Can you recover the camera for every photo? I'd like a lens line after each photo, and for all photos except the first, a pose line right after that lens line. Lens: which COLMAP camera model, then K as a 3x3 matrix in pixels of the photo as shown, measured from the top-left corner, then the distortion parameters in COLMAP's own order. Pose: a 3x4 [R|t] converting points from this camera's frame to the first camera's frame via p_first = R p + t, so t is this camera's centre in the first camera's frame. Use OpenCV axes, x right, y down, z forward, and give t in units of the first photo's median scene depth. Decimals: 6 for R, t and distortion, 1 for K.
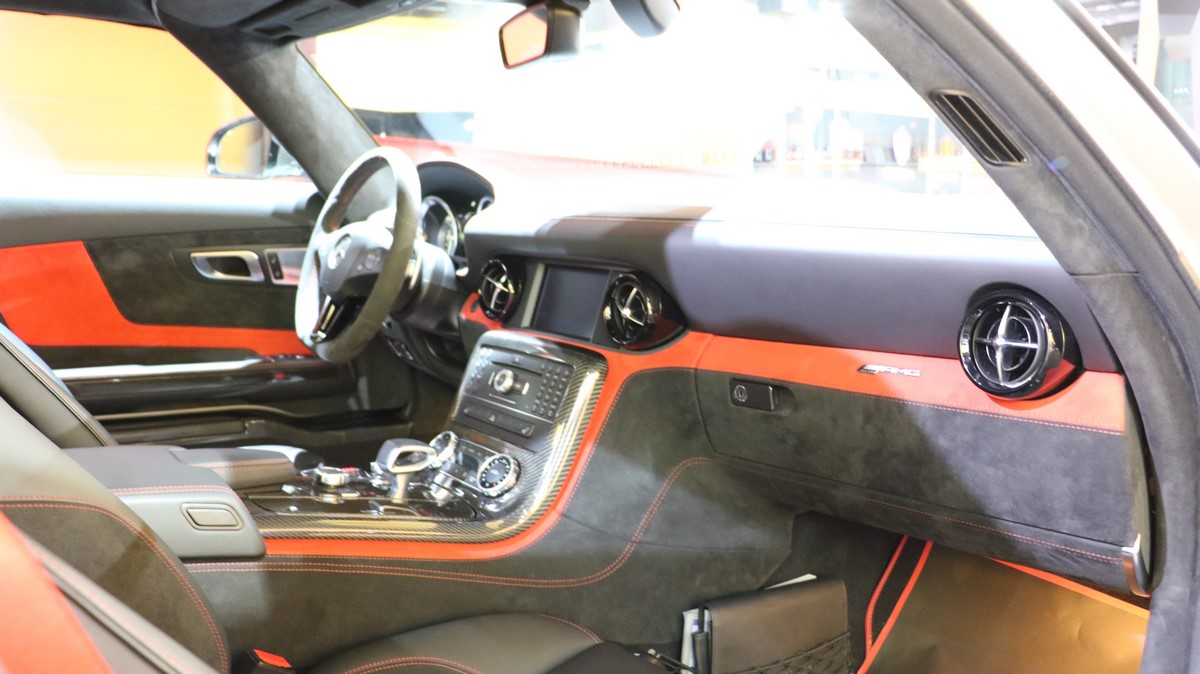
lens RADIAL K [[973.3, 0, 600.0], [0, 973.3, 337.0], [0, 0, 1]] dist [-0.138016, 0.002202]
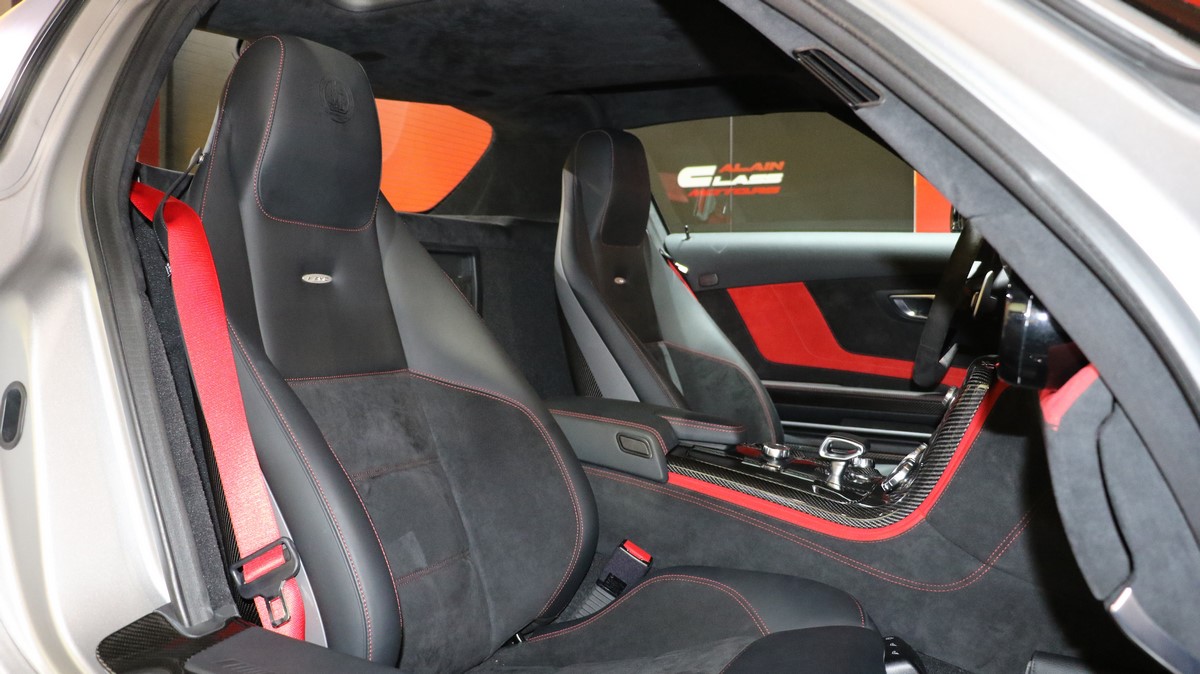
lens RADIAL K [[973.3, 0, 600.0], [0, 973.3, 337.0], [0, 0, 1]] dist [-0.138016, 0.002202]
pose [[0.459928, 0.027428, -0.887532, 0.663690], [-0.118802, 0.992437, -0.030894, 0.061345], [0.879973, 0.119649, 0.459709, 0.201606]]
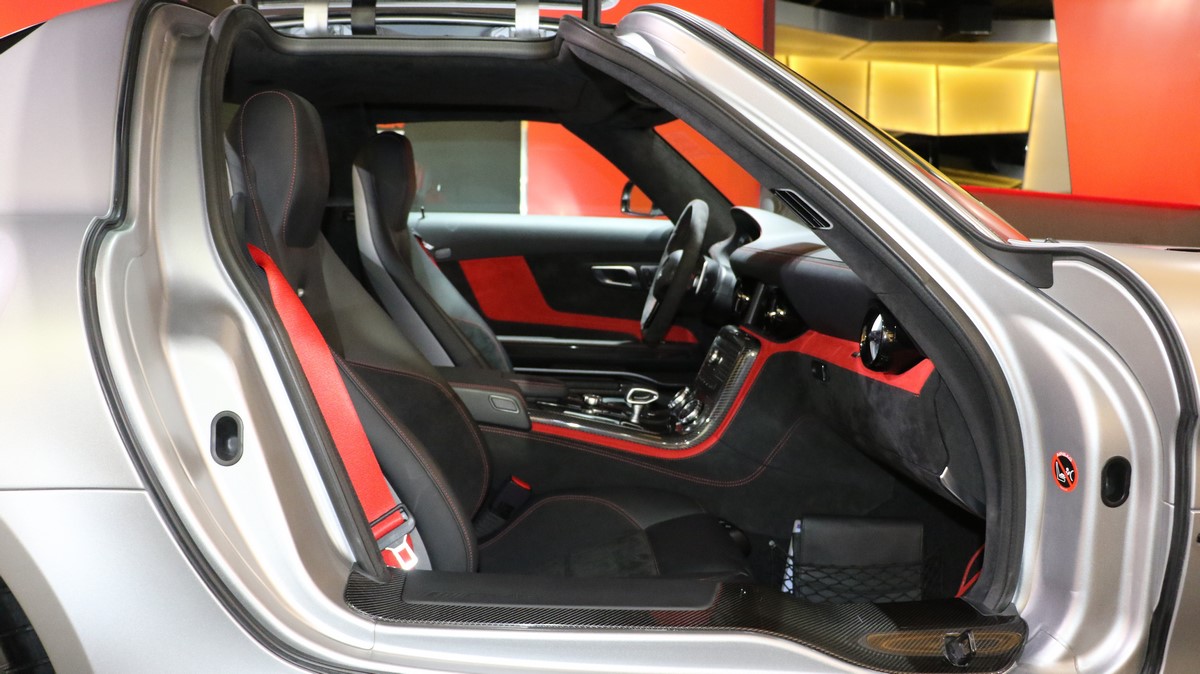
lens RADIAL K [[995.9, 0, 601.9], [0, 995.9, 307.4], [0, 0, 1]] dist [-0.002646, 0.000164]
pose [[0.835989, 0.049557, -0.546504, 0.643403], [-0.078167, 0.996512, -0.029209, 0.030570], [0.543151, 0.067137, 0.836947, -0.444979]]
